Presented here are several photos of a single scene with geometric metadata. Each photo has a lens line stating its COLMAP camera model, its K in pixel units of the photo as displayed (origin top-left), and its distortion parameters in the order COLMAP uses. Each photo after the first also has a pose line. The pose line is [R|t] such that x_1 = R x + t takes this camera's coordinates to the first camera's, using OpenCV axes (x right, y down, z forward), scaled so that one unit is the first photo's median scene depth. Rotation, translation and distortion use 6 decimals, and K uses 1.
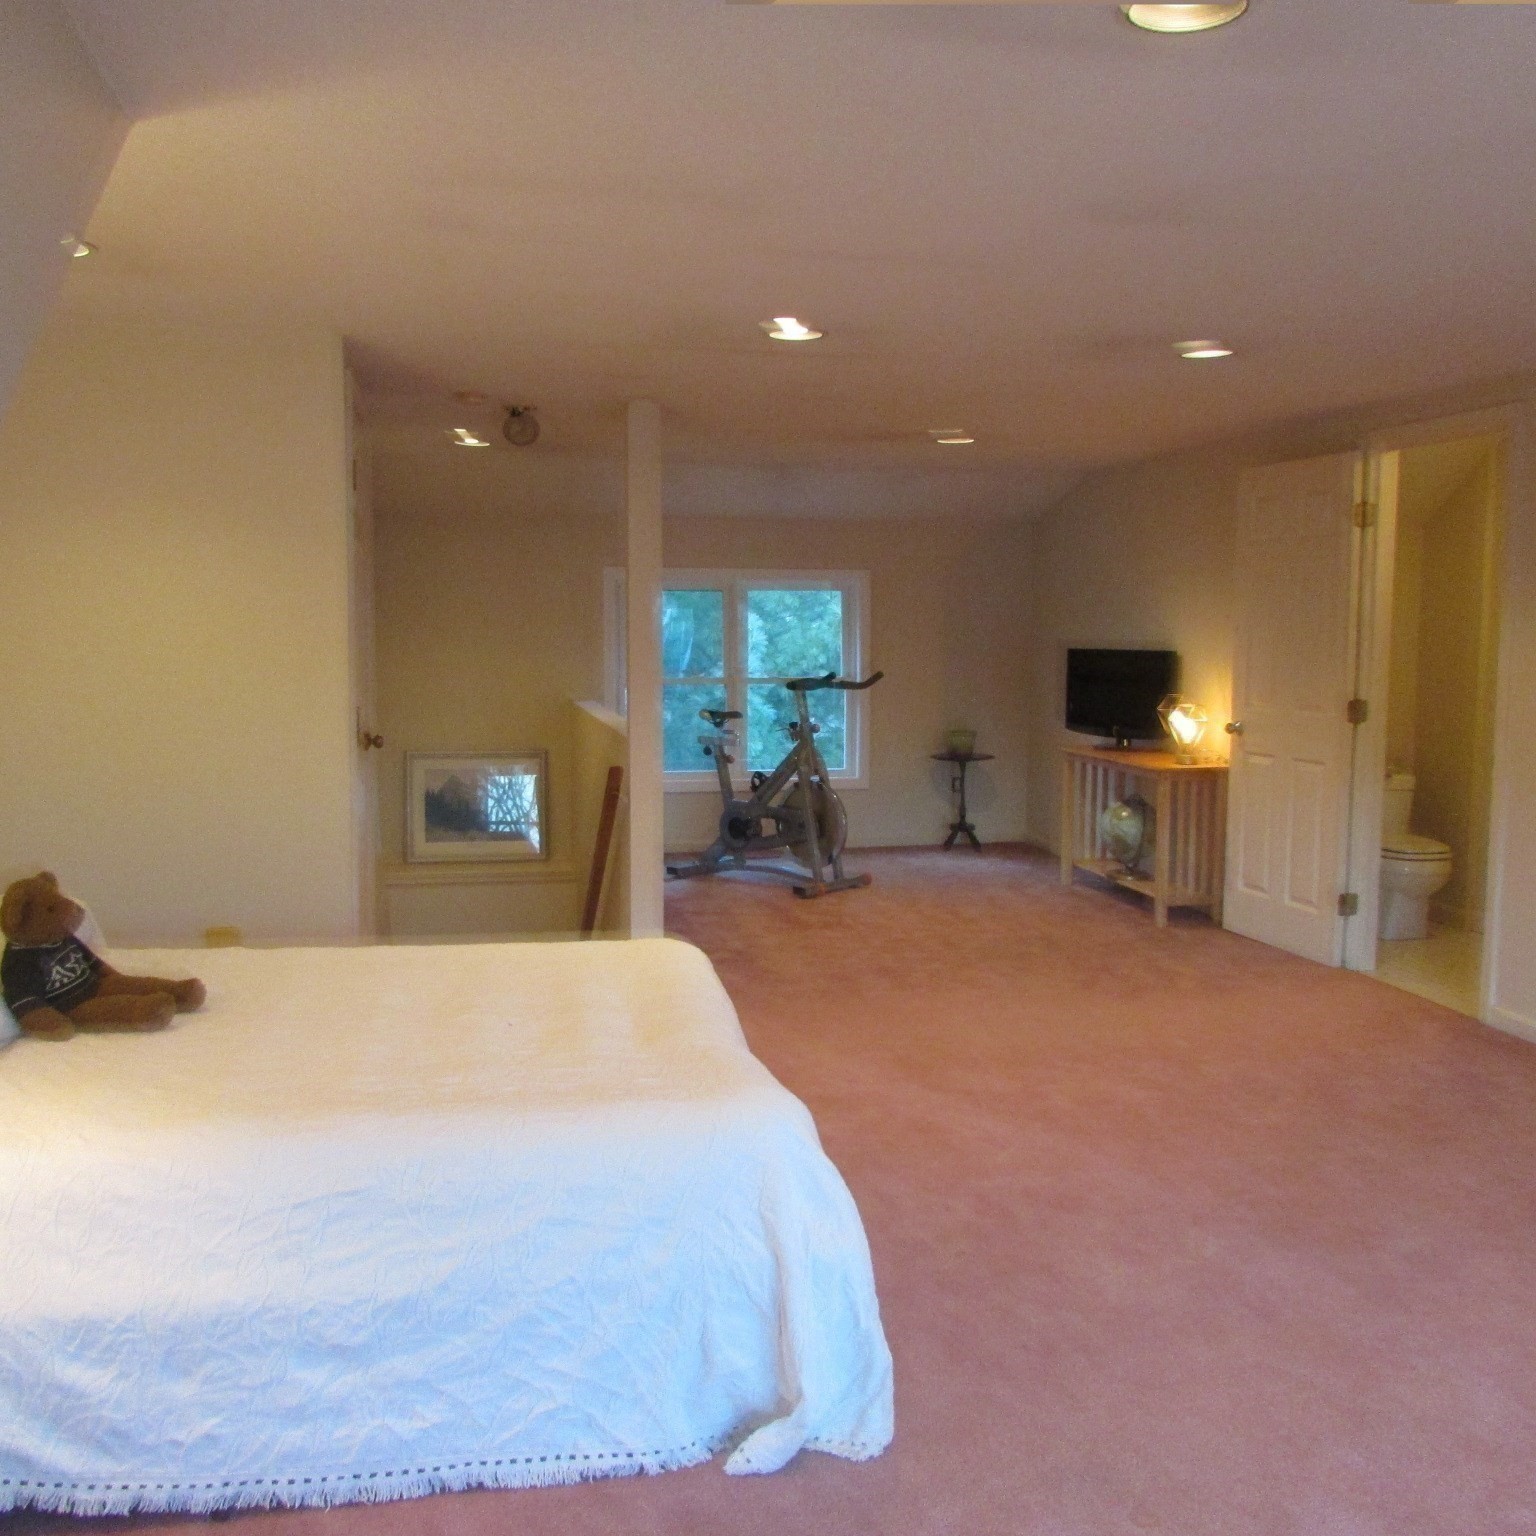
lens RADIAL K [[1492.3, 0, 768.0], [0, 1492.3, 768.0], [0, 0, 1]] dist [0.003618, 0.005179]
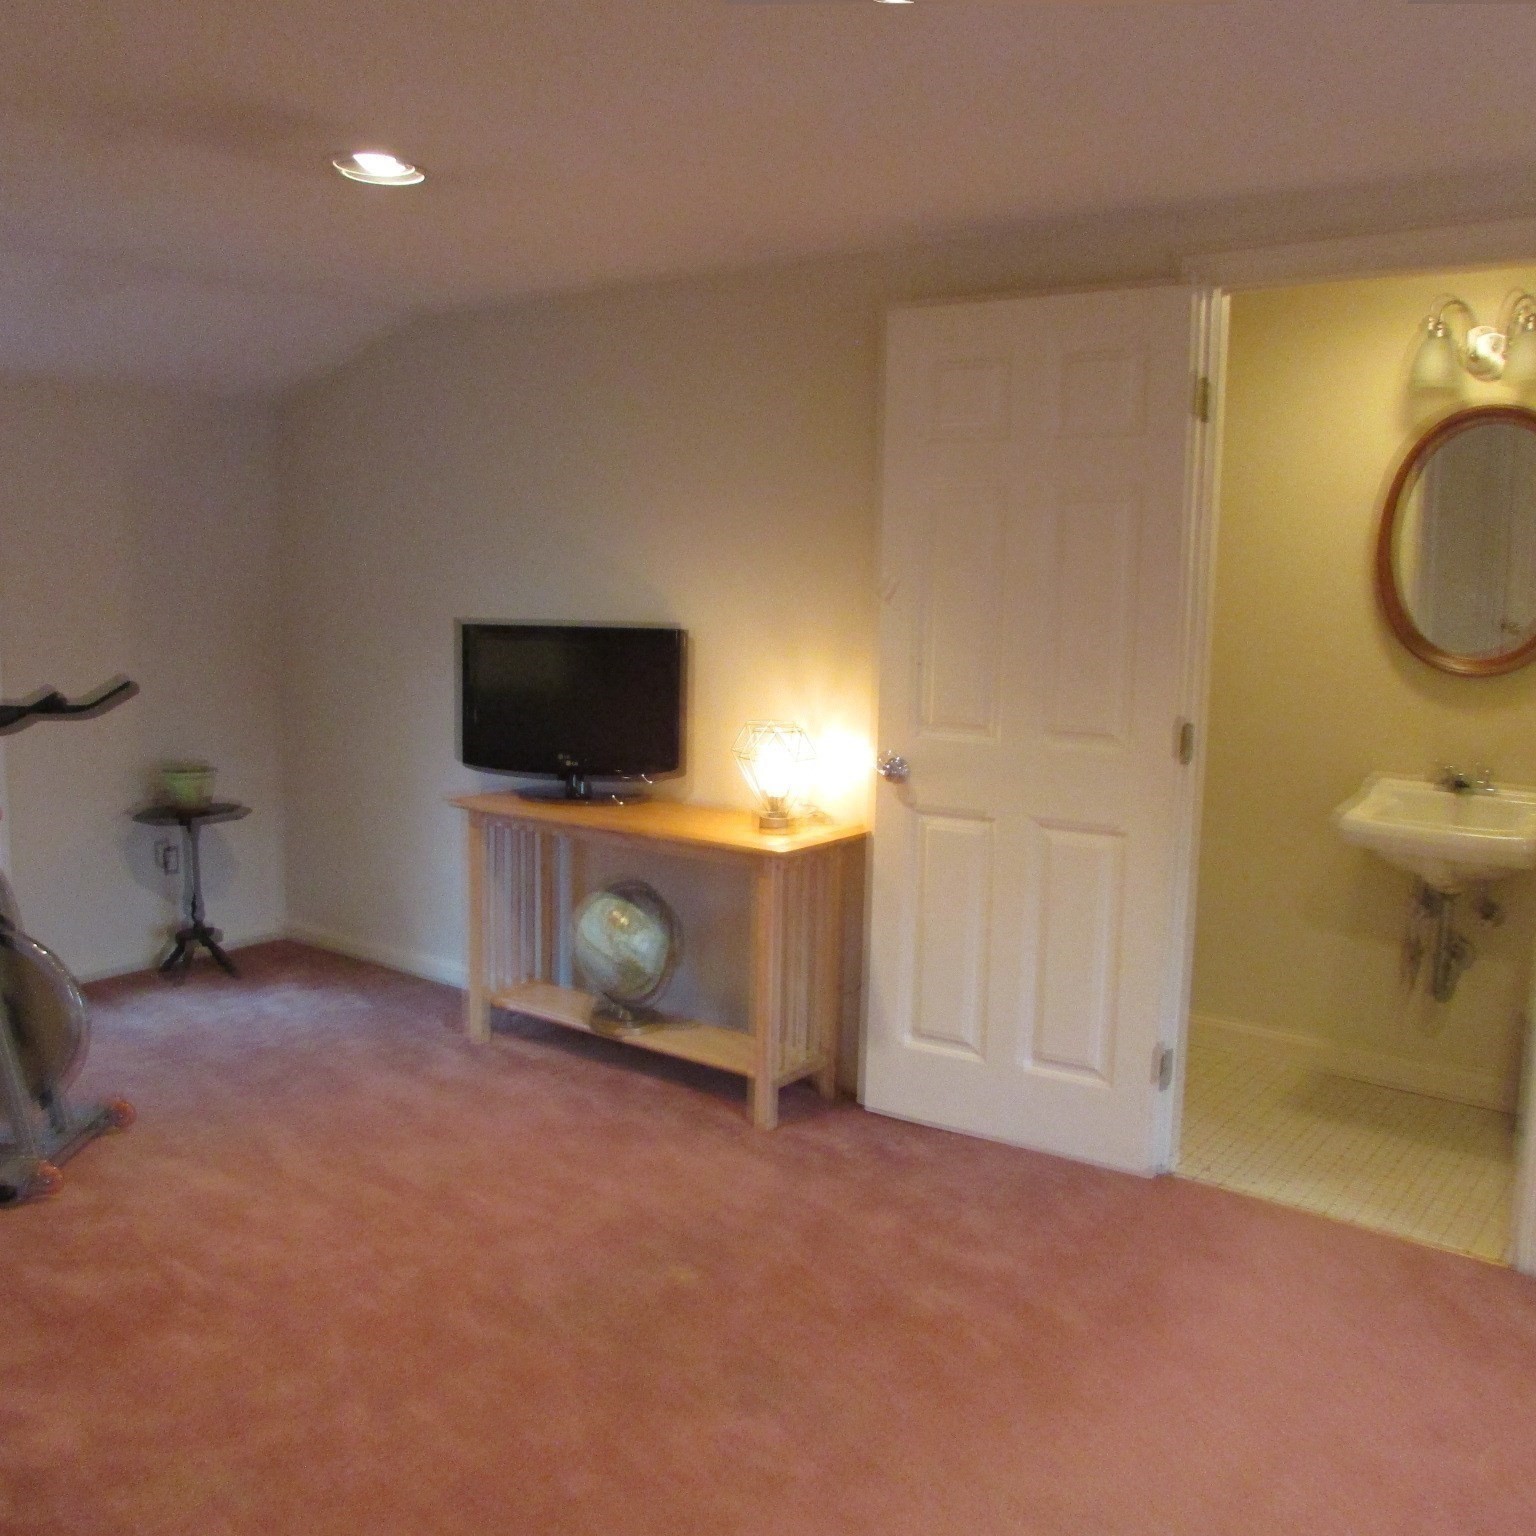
lens RADIAL K [[1425.7, 0, 768.0], [0, 1425.7, 768.0], [0, 0, 1]] dist [-0.022533, -0.011964]
pose [[0.748208, -0.081130, 0.658485, -0.071109], [0.052668, 0.996626, 0.062947, -0.056390], [-0.661370, -0.012416, 0.749957, 0.550188]]
